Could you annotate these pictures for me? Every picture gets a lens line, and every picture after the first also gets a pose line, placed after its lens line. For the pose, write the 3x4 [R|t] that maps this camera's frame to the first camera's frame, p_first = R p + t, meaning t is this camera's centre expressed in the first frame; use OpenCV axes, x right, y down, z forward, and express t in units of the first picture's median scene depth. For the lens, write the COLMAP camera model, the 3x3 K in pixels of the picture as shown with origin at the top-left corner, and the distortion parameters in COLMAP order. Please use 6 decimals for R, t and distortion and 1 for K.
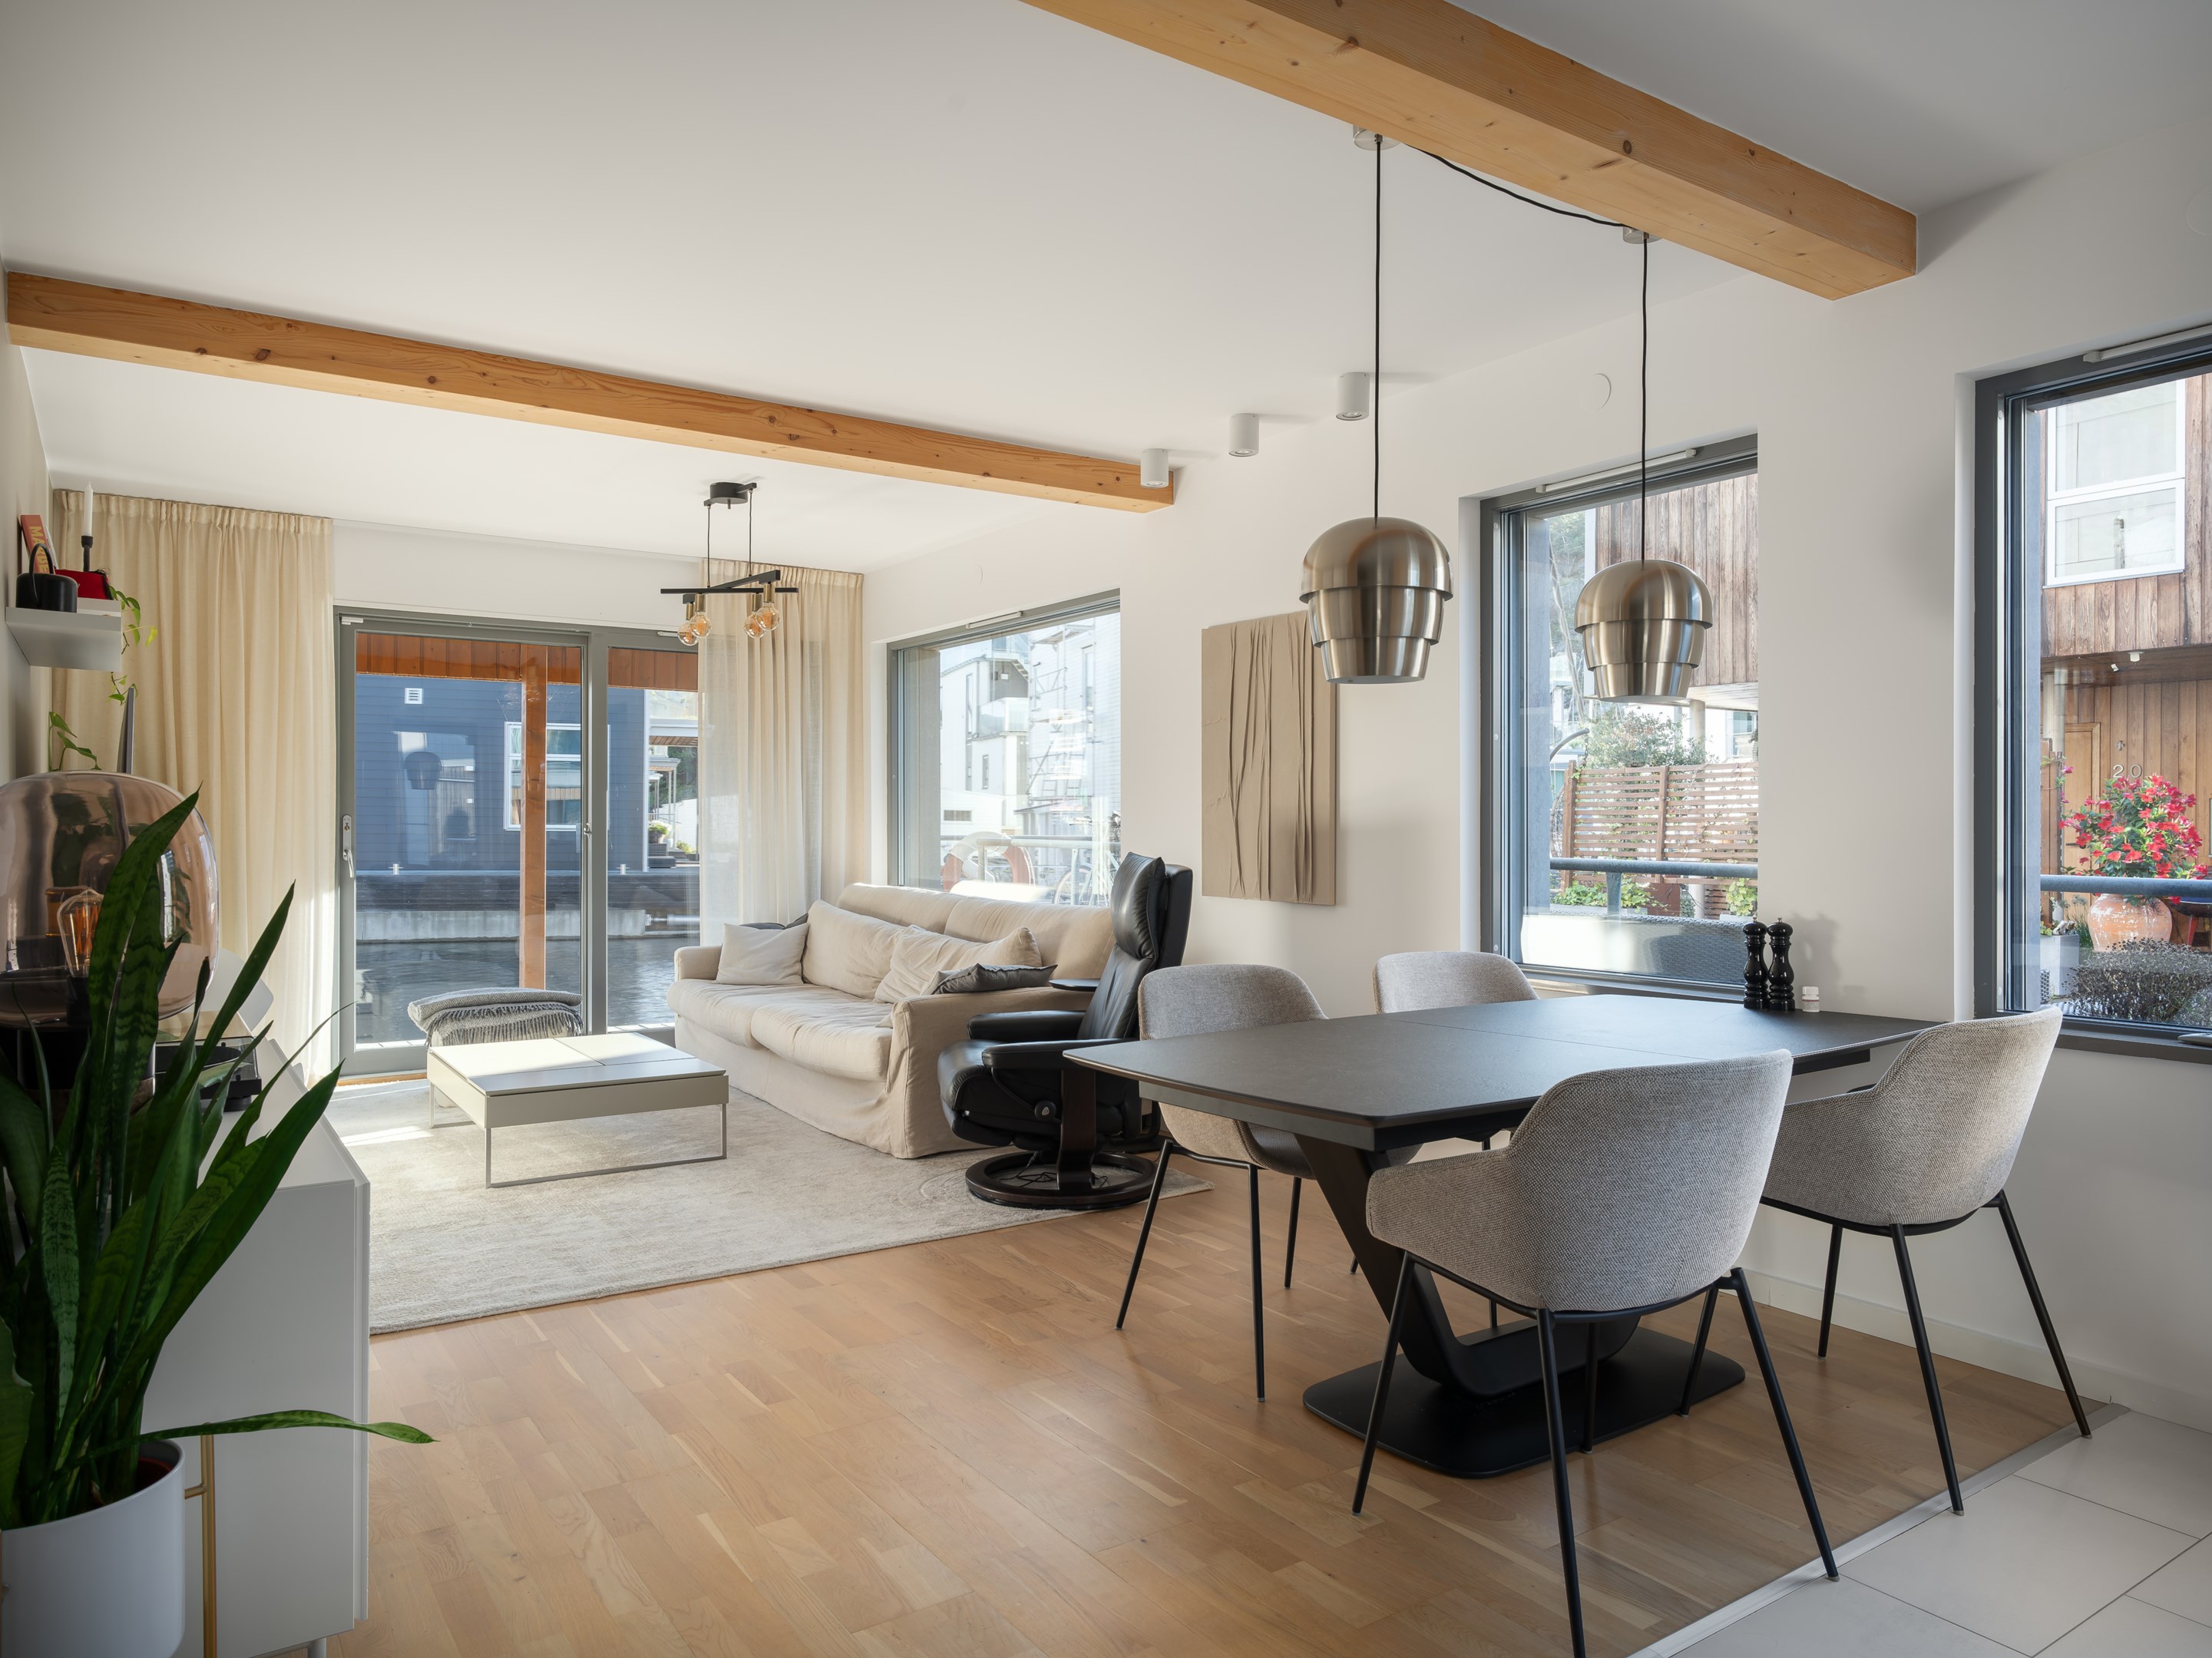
lens RADIAL K [[1449.6, 0, 1078.7], [0, 1449.6, 814.2], [0, 0, 1]] dist [0.004126, -0.001747]
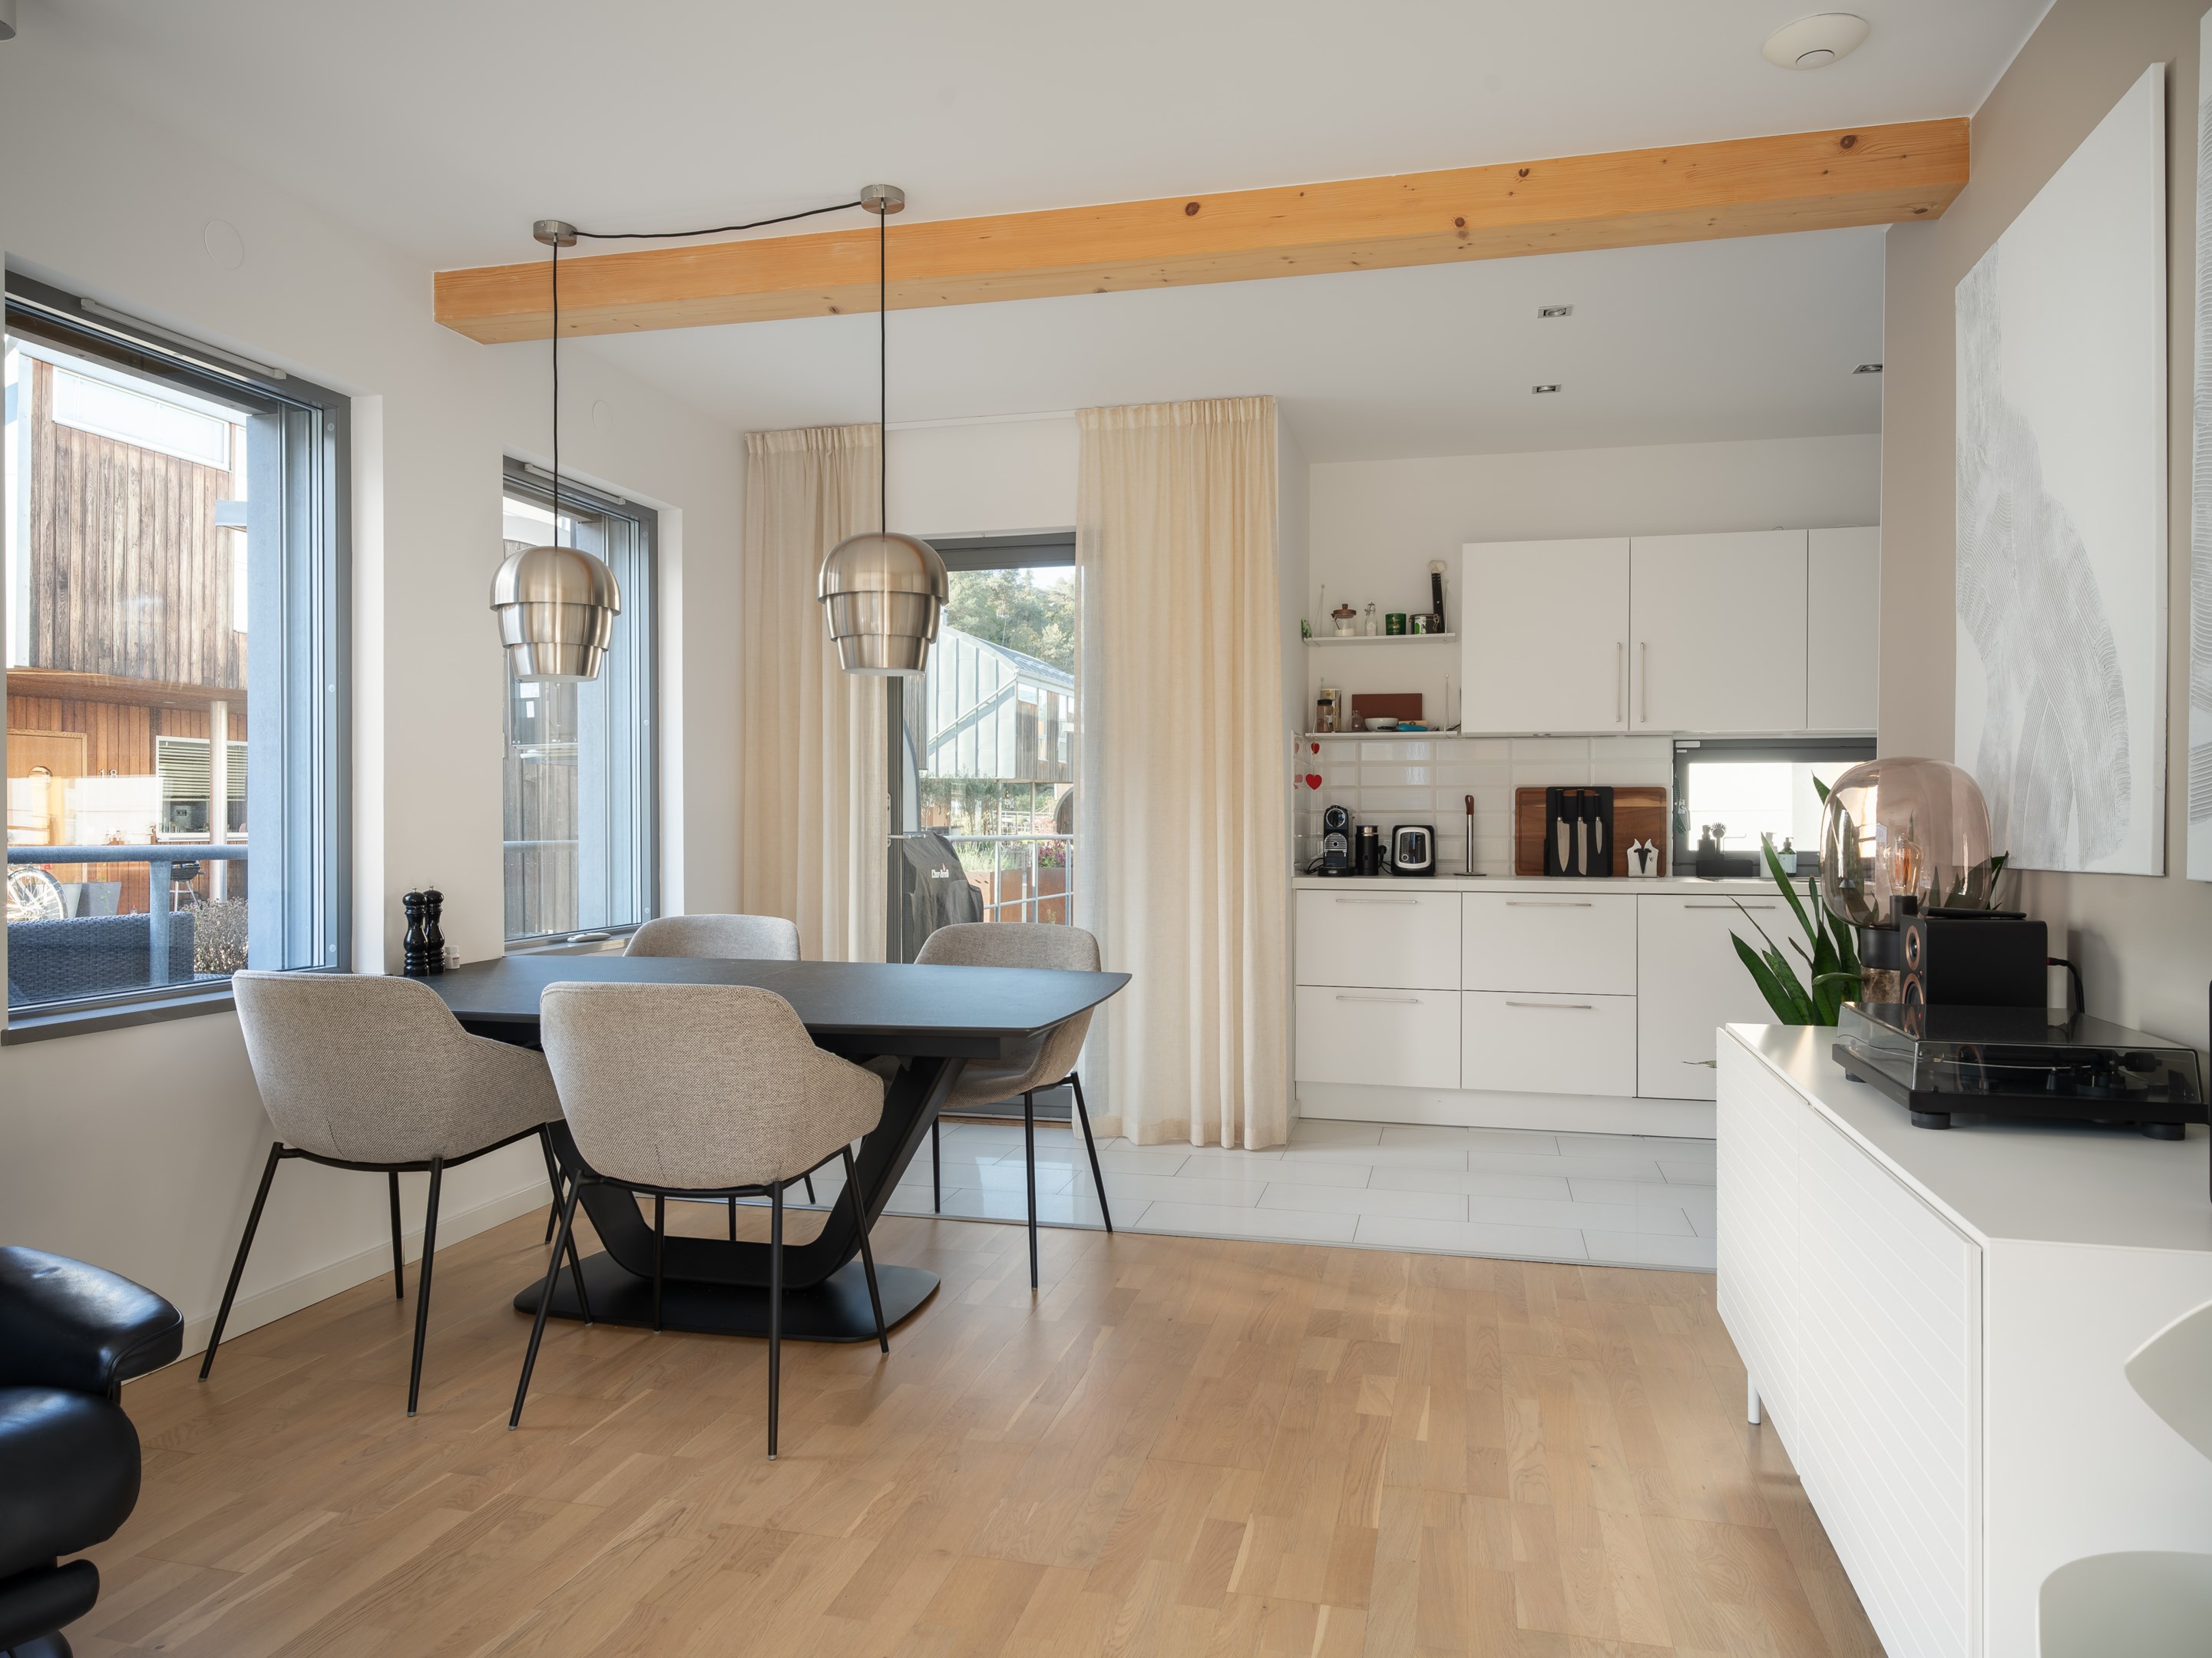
lens RADIAL K [[1419.9, 0, 1100.0], [0, 1419.9, 808.3], [0, 0, 1]] dist [0.001123, 0.000676]
pose [[-0.667985, -0.000550, 0.744174, -0.678188], [-0.006458, 0.999966, -0.005058, 0.015447], [-0.744147, -0.008185, -0.667966, 1.444977]]
